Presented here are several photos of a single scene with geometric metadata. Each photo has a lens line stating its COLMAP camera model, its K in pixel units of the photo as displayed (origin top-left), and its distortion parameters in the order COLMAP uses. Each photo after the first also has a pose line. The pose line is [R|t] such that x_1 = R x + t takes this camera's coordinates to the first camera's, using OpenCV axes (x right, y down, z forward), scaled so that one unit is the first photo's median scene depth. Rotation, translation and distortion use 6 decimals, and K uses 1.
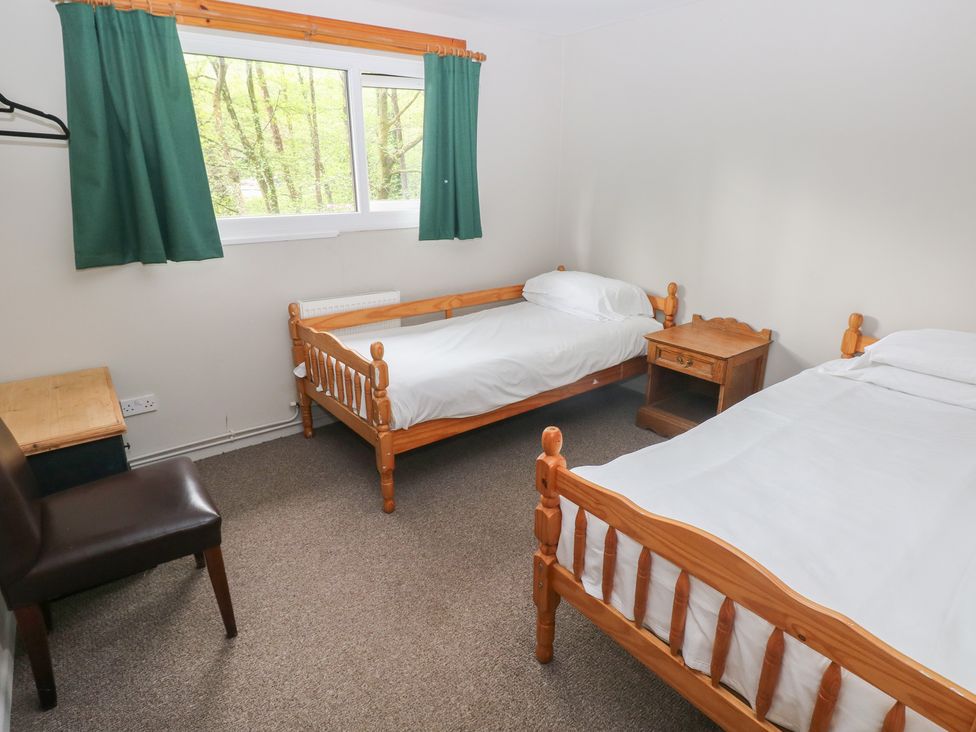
lens RADIAL K [[561.3, 0, 490.5], [0, 561.3, 361.3], [0, 0, 1]] dist [0.004220, -0.016389]
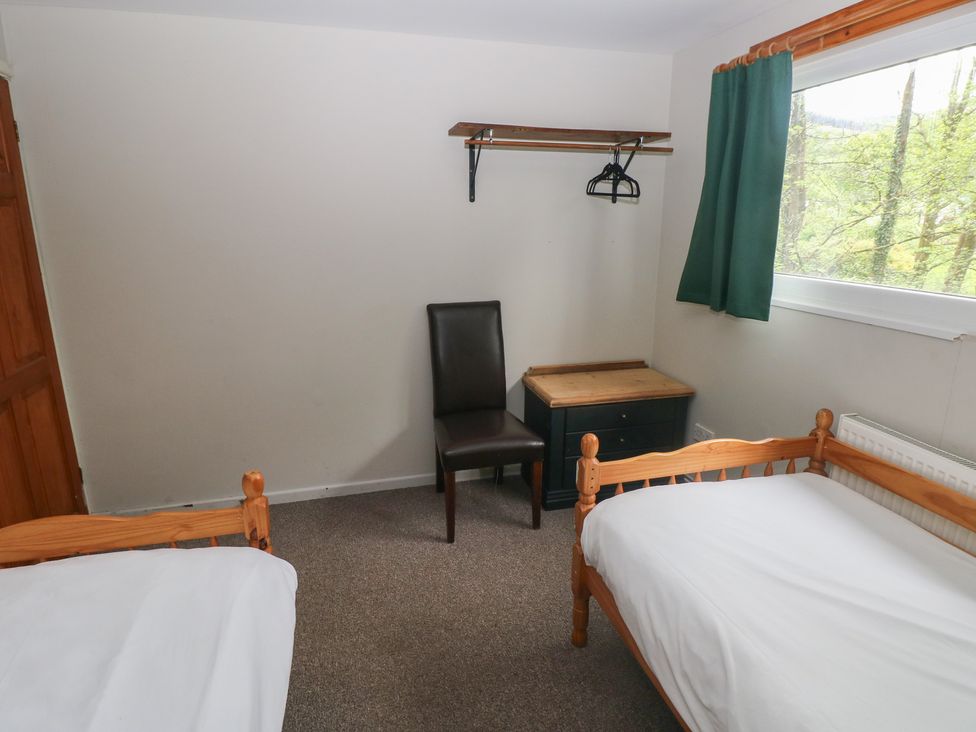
lens RADIAL K [[561.3, 0, 490.5], [0, 561.3, 361.3], [0, 0, 1]] dist [0.004220, -0.016389]
pose [[-0.400729, 0.227006, -0.887629, 0.470908], [-0.286839, 0.889029, 0.356861, -0.324647], [0.870138, 0.397611, -0.291145, 0.942817]]
